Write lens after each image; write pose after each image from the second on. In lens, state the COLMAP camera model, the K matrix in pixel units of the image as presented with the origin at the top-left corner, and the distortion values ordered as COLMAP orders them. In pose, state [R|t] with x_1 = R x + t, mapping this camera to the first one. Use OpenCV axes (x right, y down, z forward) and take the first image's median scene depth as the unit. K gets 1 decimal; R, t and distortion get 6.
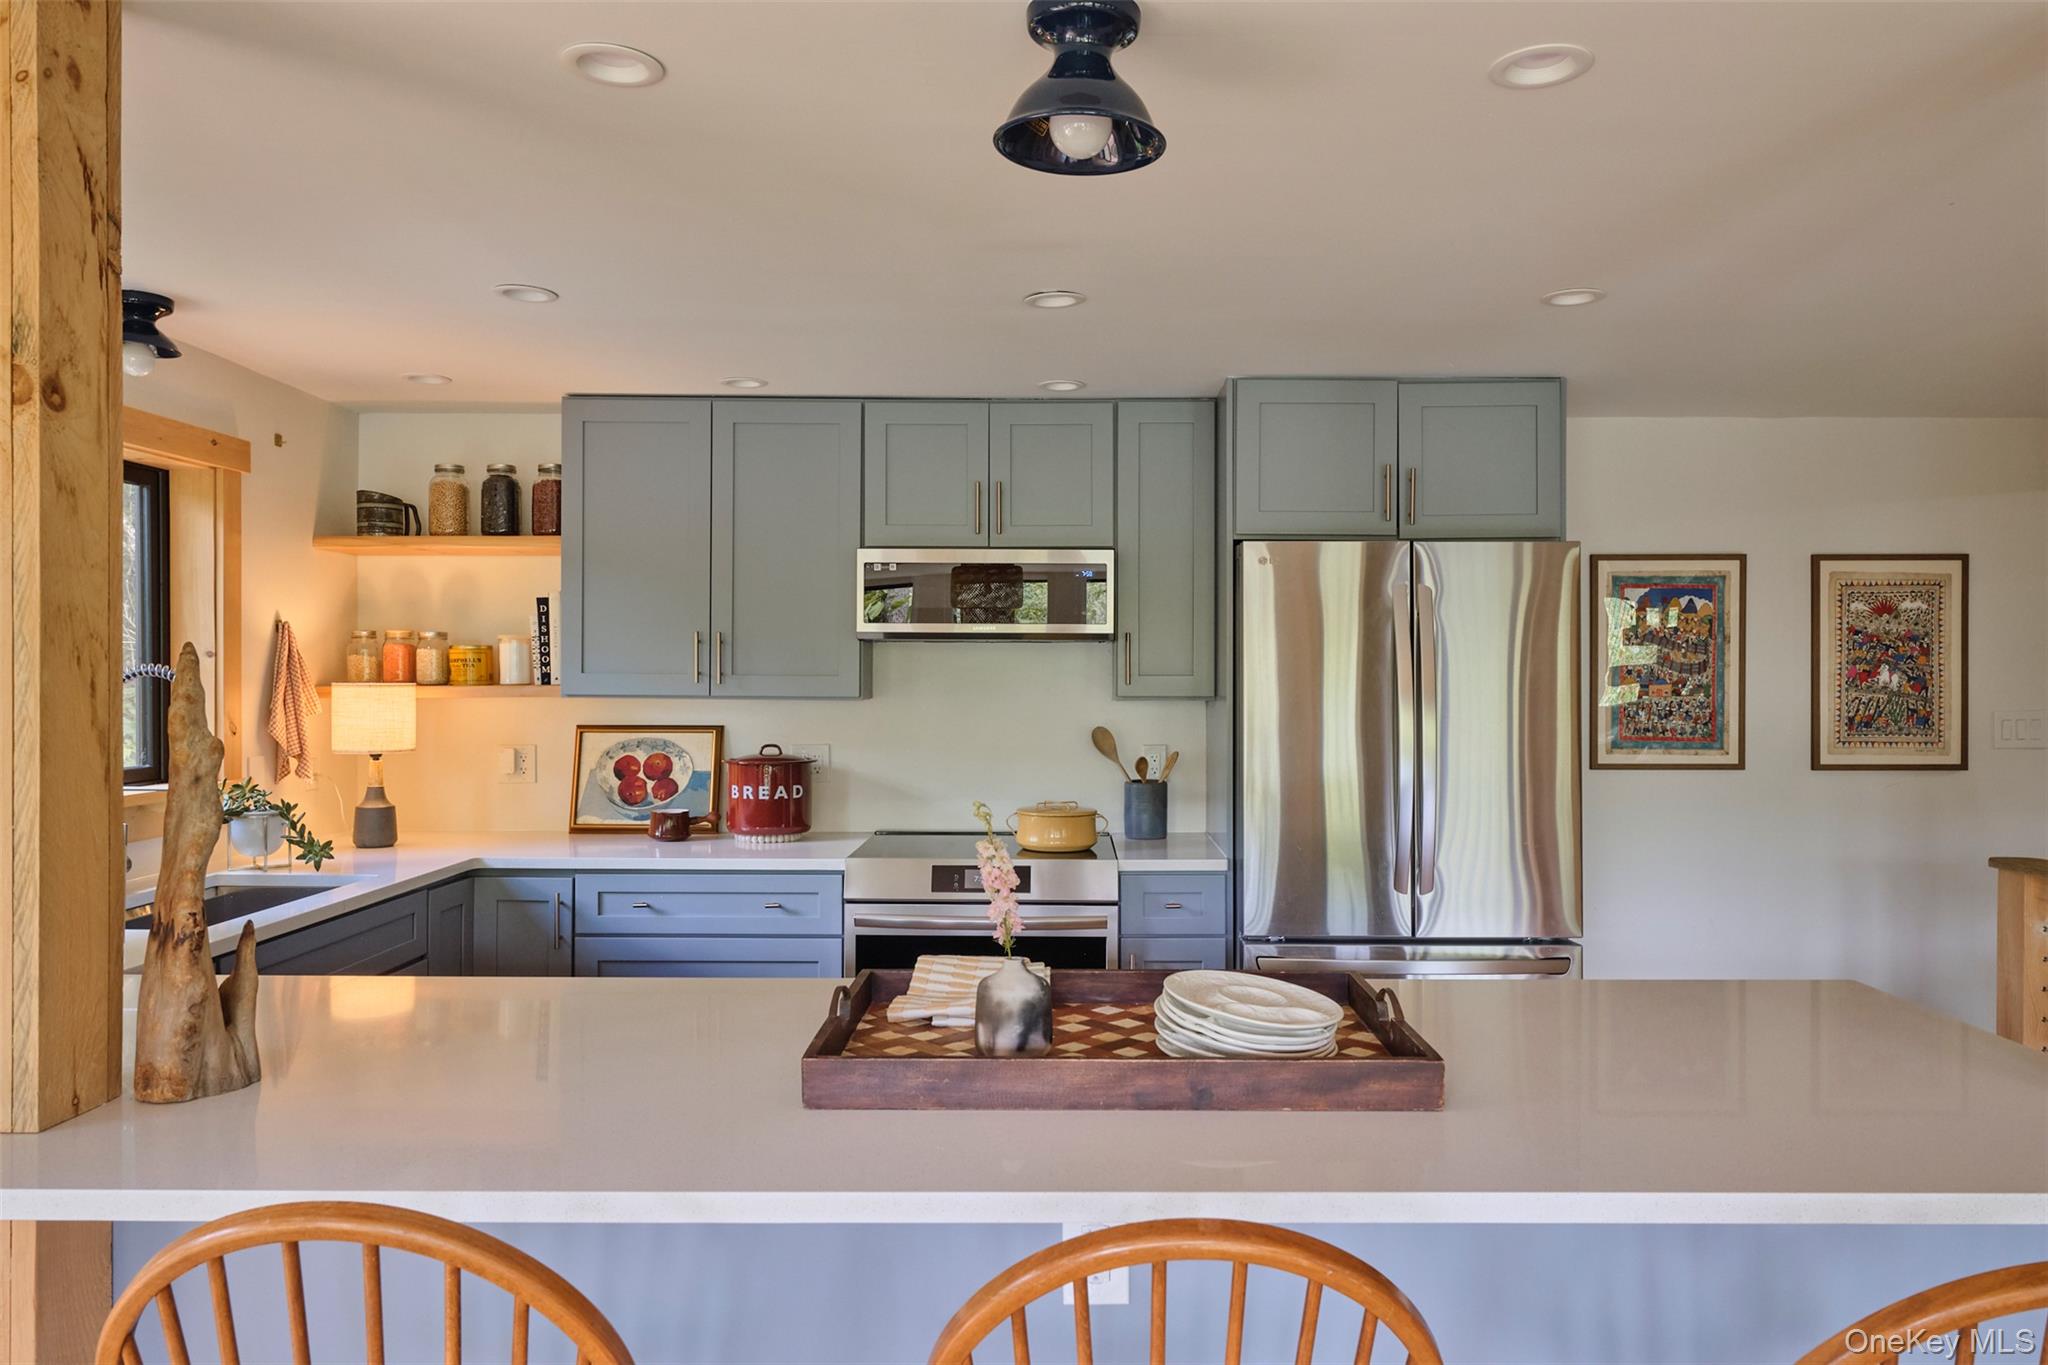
lens RADIAL K [[1400.6, 0, 1024.0], [0, 1400.6, 682.5], [0, 0, 1]] dist [-0.005729, -0.003896]
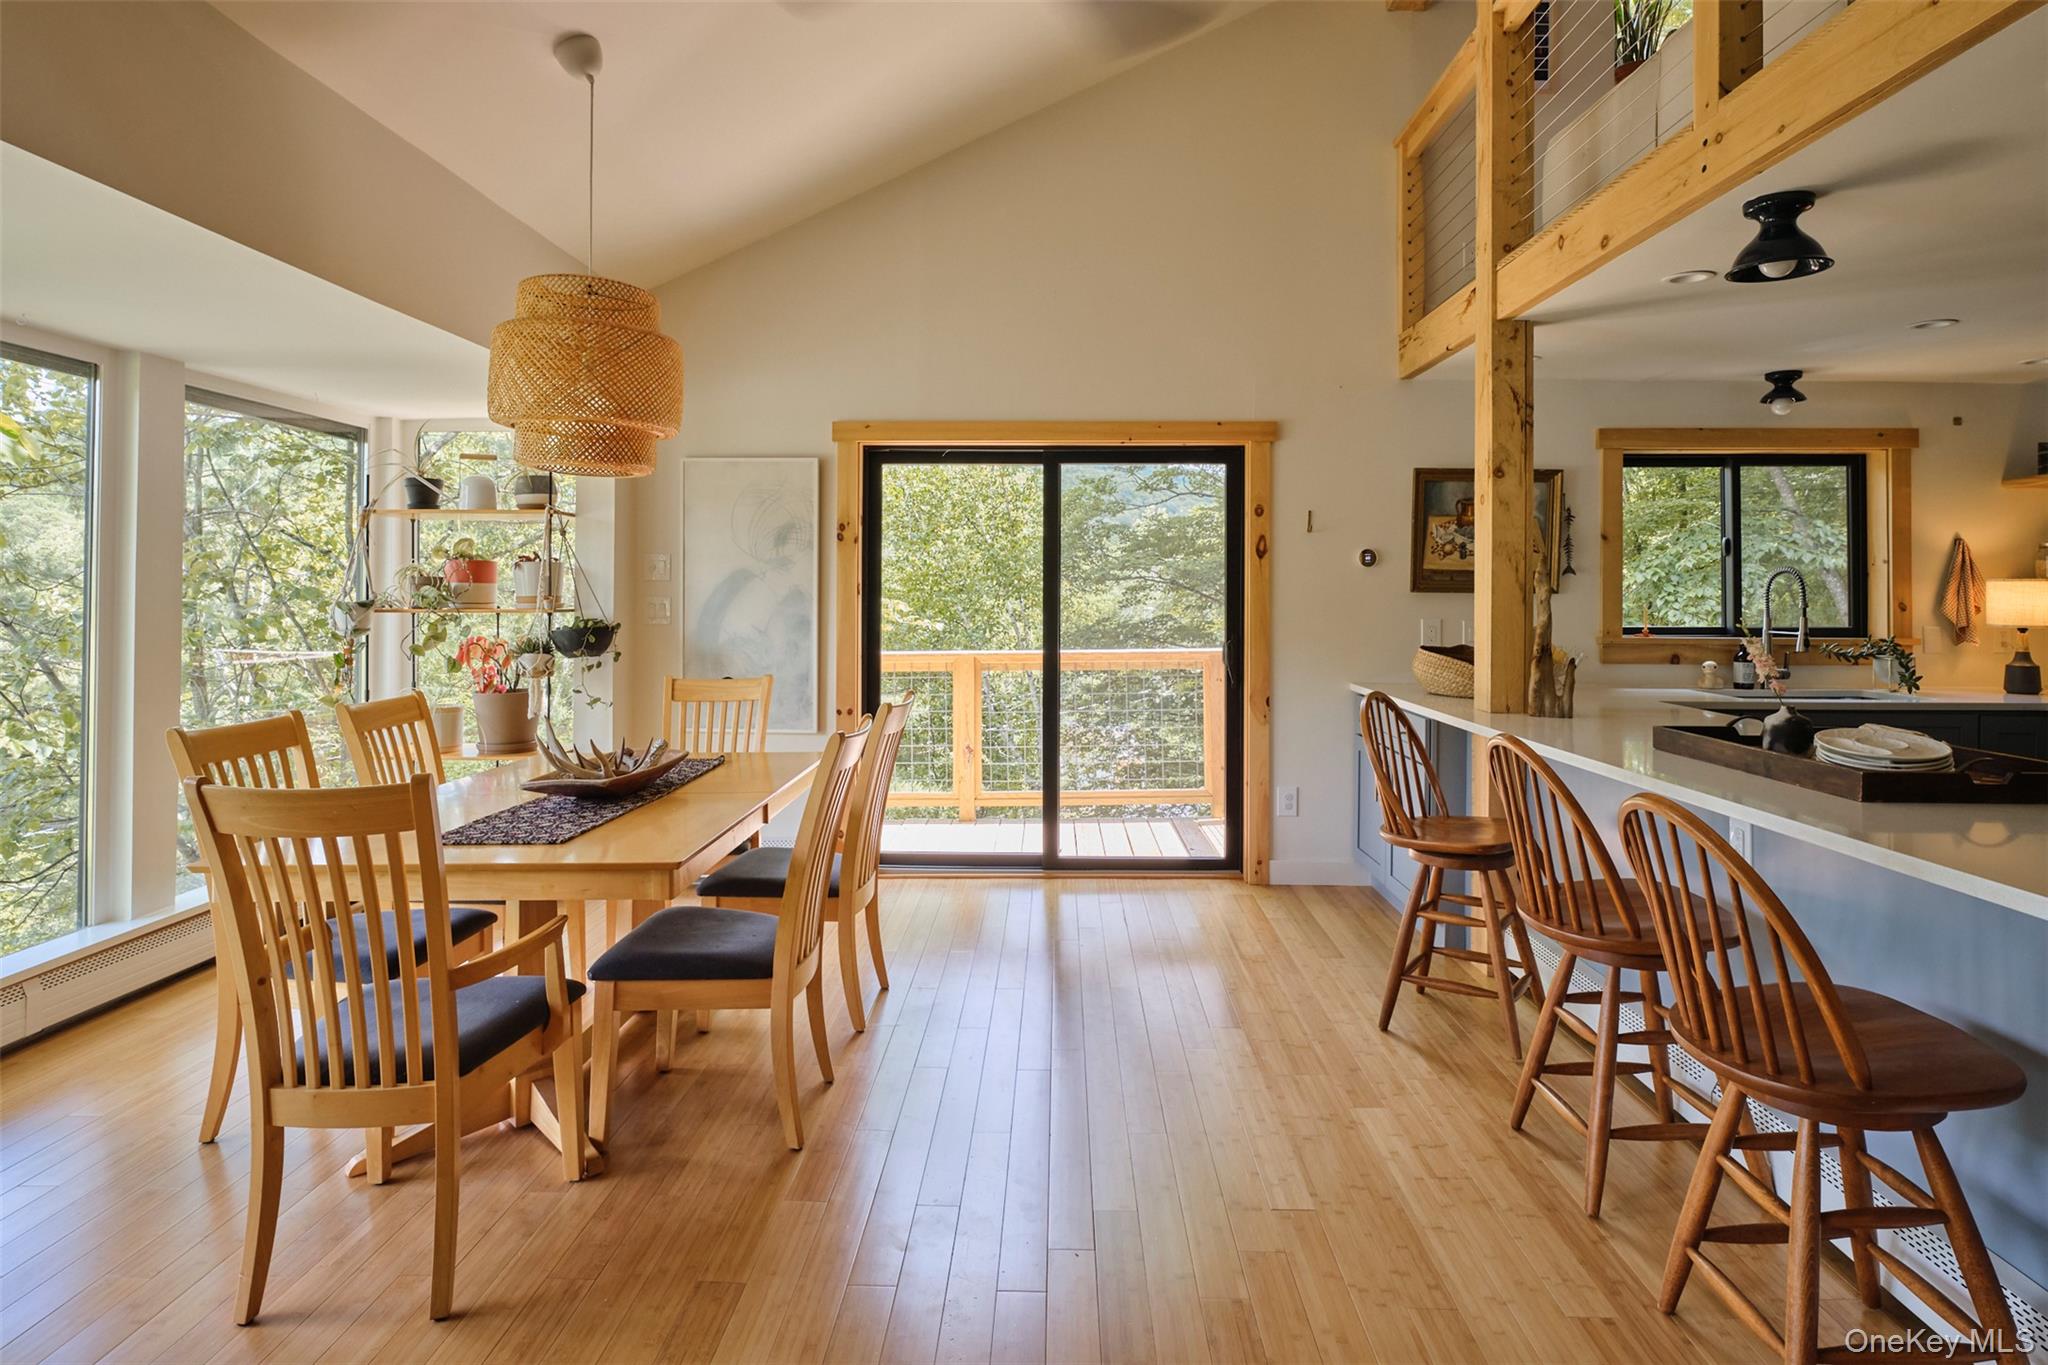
lens RADIAL K [[1087.8, 0, 1024.4], [0, 1087.8, 583.3], [0, 0, 1]] dist [0.001522, 0.001010]
pose [[-0.027436, -0.011227, -0.999561, 0.660664], [-0.011750, 0.999871, -0.010908, 0.028341], [0.999555, 0.011446, -0.027564, 0.011957]]
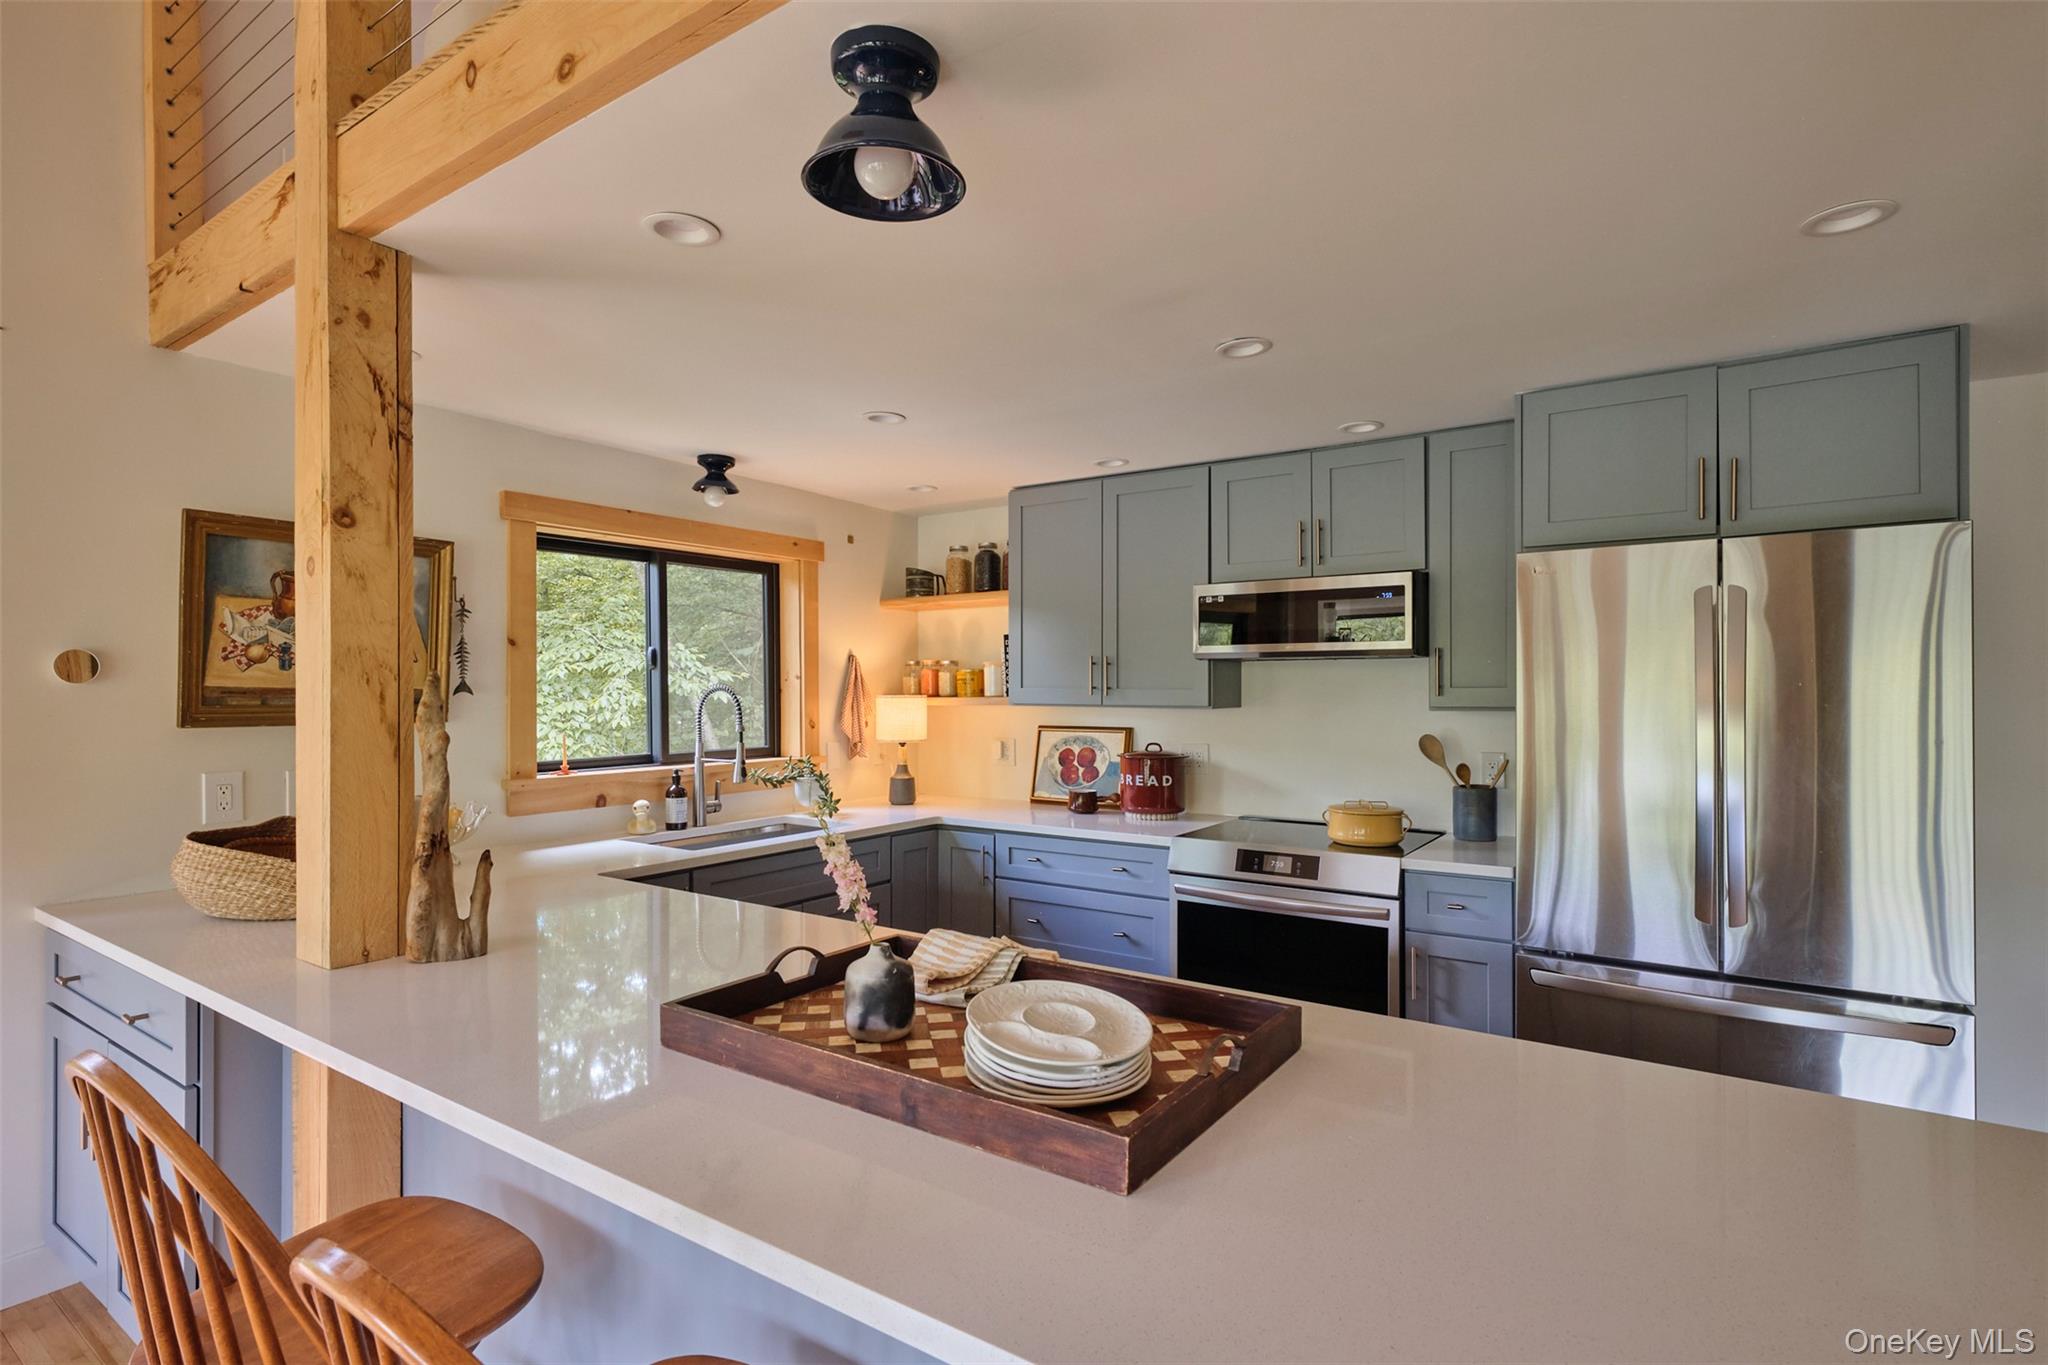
lens RADIAL K [[990.3, 0, 1023.8], [0, 990.3, 692.8], [0, 0, 1]] dist [-0.001543, -0.000139]
pose [[0.827151, -0.002809, -0.561973, 0.235988], [0.001340, 0.999995, -0.003026, 0.001069], [0.561978, 0.001750, 0.827150, 0.189384]]
